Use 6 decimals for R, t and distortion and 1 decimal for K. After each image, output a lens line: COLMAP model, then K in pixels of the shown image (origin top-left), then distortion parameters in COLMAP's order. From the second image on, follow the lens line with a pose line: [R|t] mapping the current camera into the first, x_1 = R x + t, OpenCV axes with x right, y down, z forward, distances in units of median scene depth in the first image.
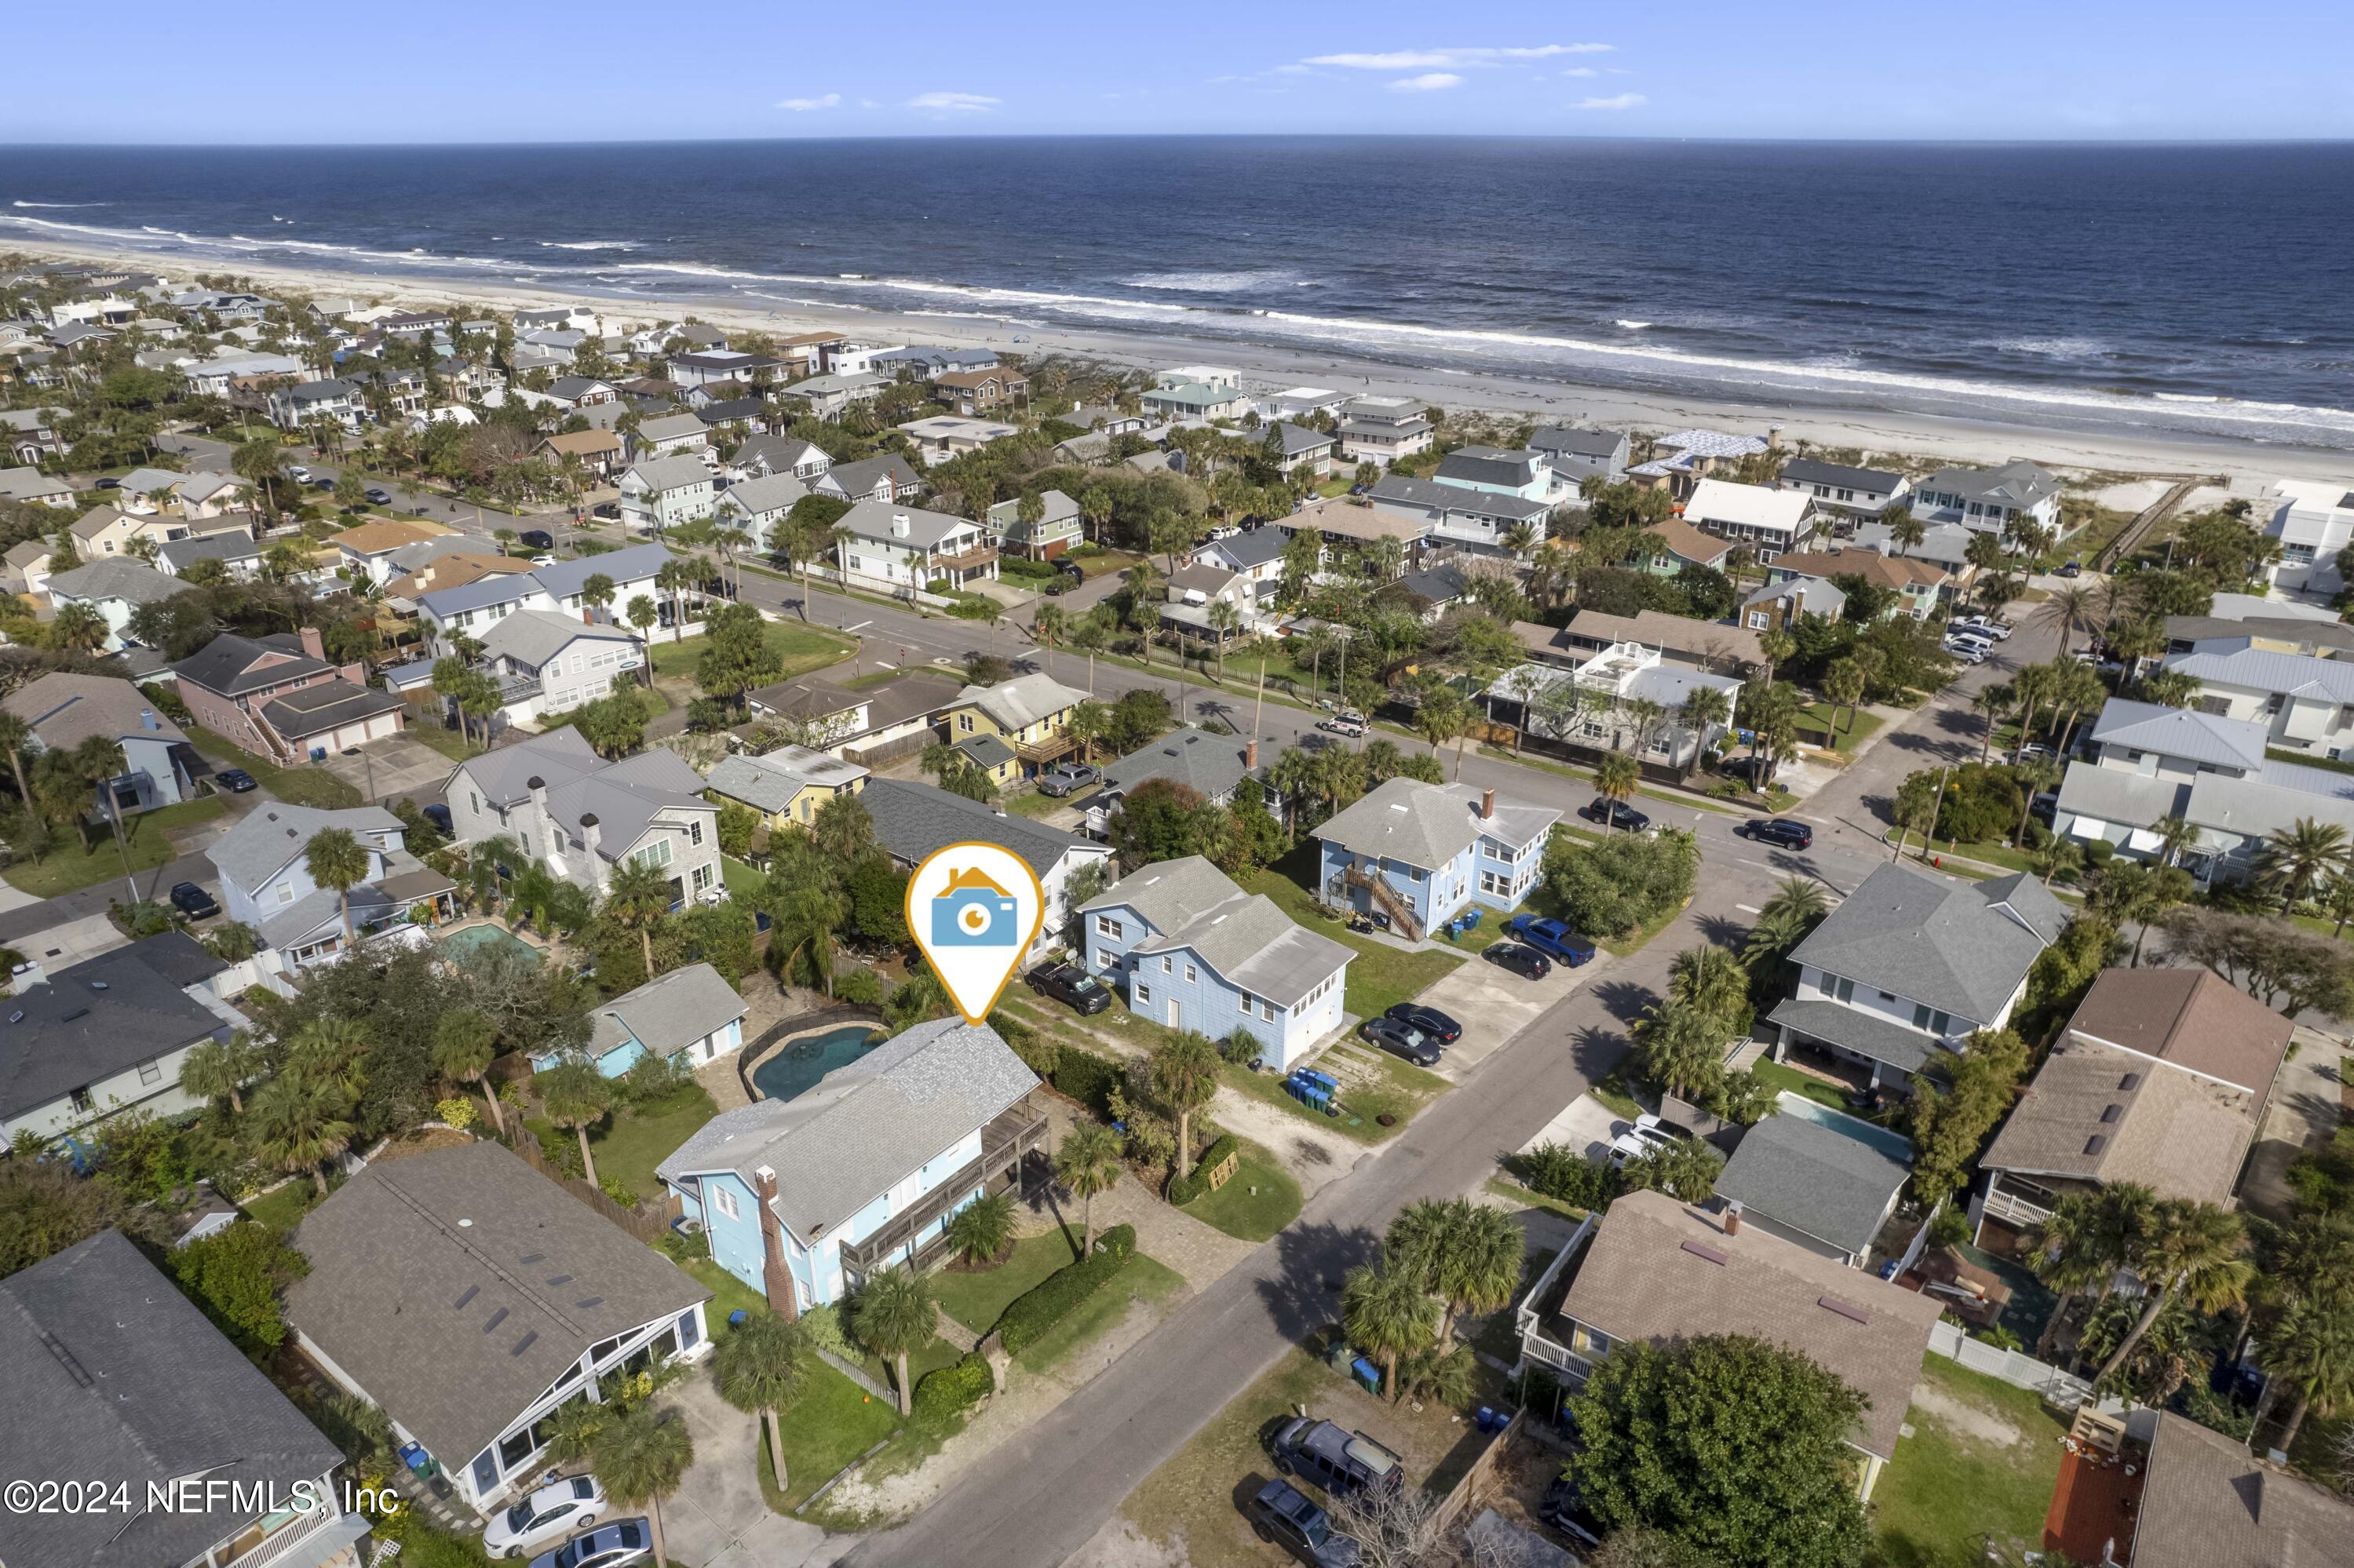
lens RADIAL K [[1513.8, 0, 1173.9], [0, 1513.8, 737.0], [0, 0, 1]] dist [-0.081518, 0.078714]
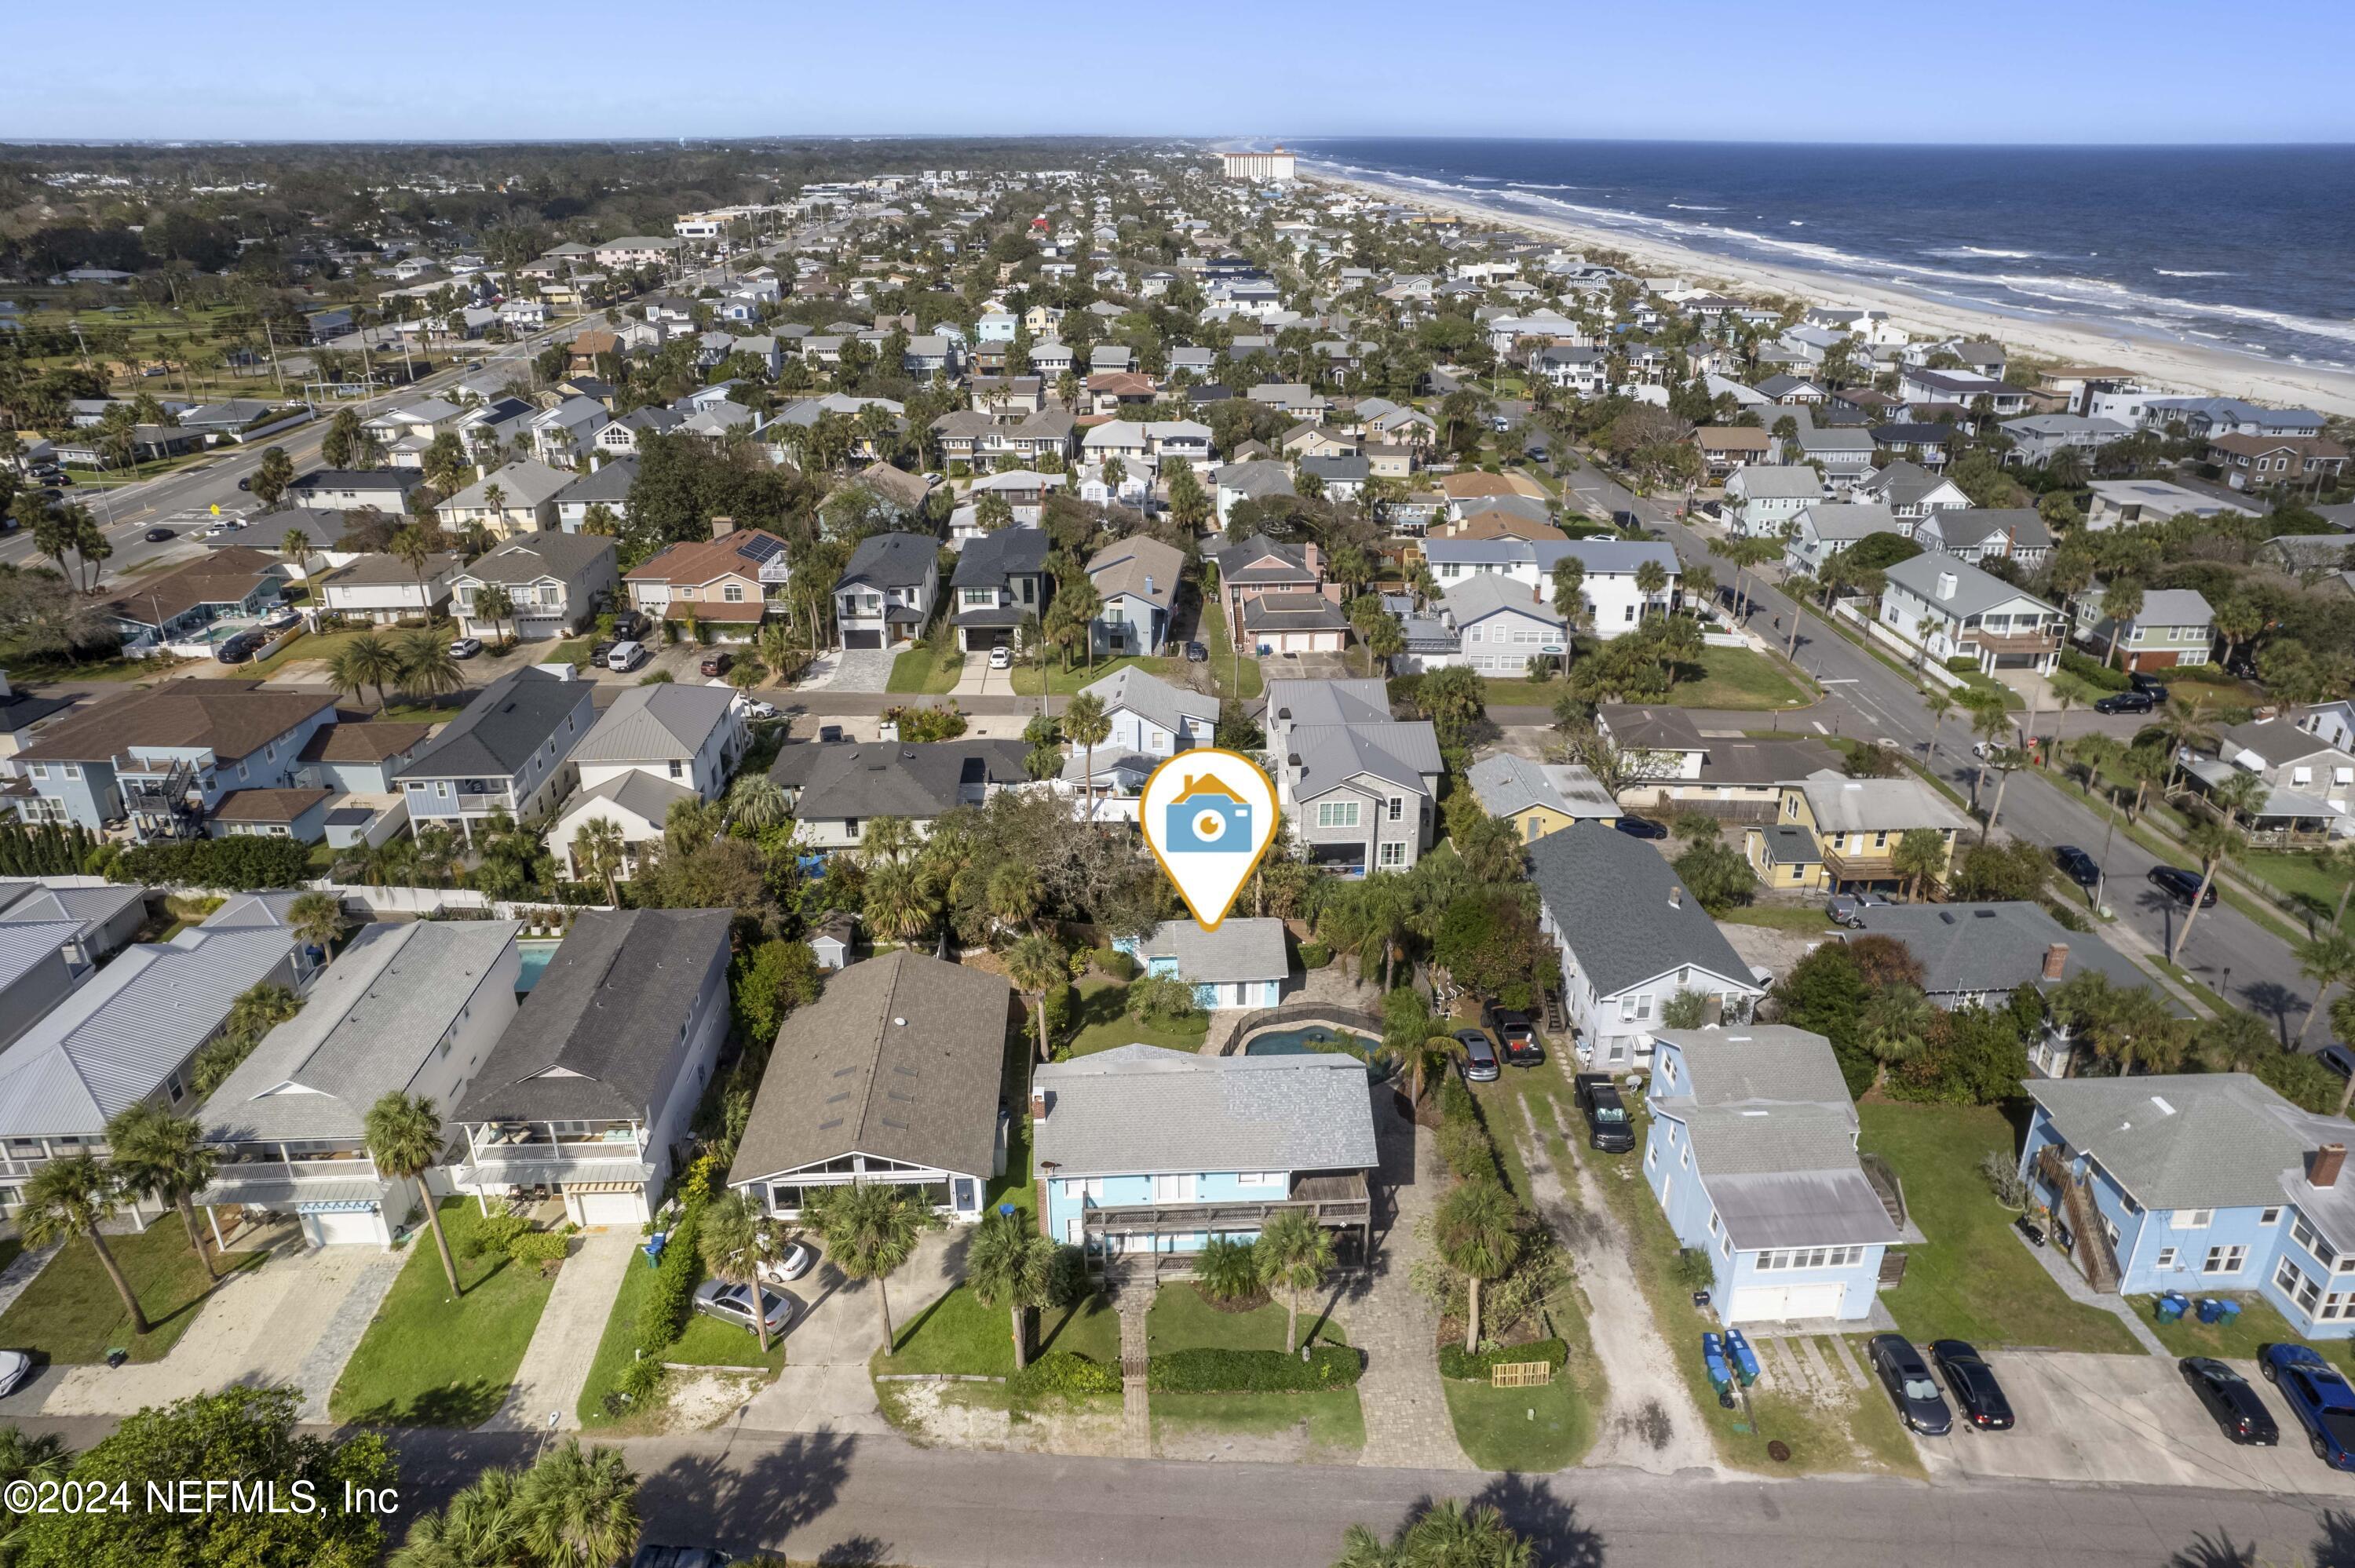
lens RADIAL K [[1514.4, 0, 1174.4], [0, 1514.4, 737.0], [0, 0, 1]] dist [-0.081518, 0.078714]
pose [[0.643963, 0.291363, -0.707404, 0.208375], [-0.291305, 0.948371, 0.125431, -0.047196], [0.707427, 0.125297, 0.695591, 0.138573]]
